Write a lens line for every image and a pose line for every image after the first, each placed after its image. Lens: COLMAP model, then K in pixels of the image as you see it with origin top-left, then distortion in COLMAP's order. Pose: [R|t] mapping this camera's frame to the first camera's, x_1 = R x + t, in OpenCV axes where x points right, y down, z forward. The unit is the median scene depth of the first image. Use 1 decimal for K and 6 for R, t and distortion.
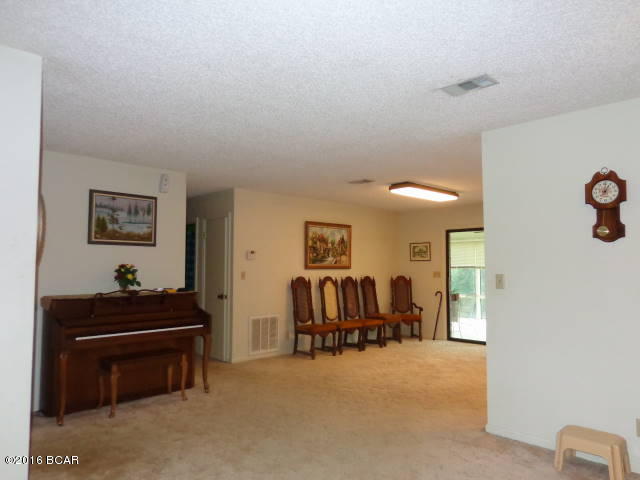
lens RADIAL K [[454.5, 0, 321.3], [0, 454.5, 238.8], [0, 0, 1]] dist [0.004338, 0.008087]
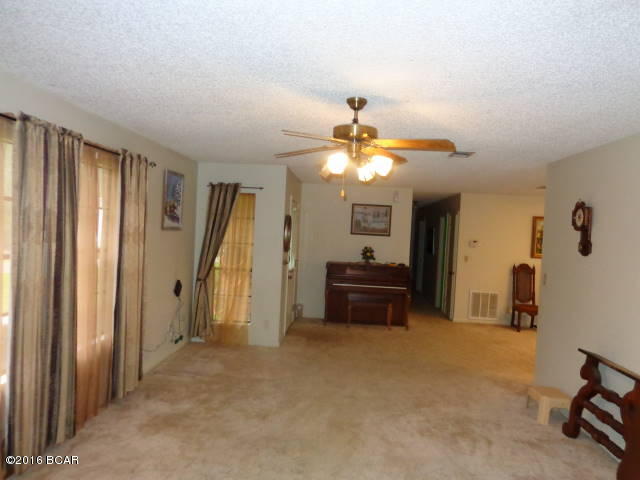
lens RADIAL K [[450.5, 0, 318.8], [0, 450.5, 239.6], [0, 0, 1]] dist [0.000972, 0.008659]
pose [[0.662790, 0.049806, -0.747147, 0.461904], [-0.002444, 0.997924, 0.064356, -0.051892], [0.748802, -0.040828, 0.661536, -0.168938]]
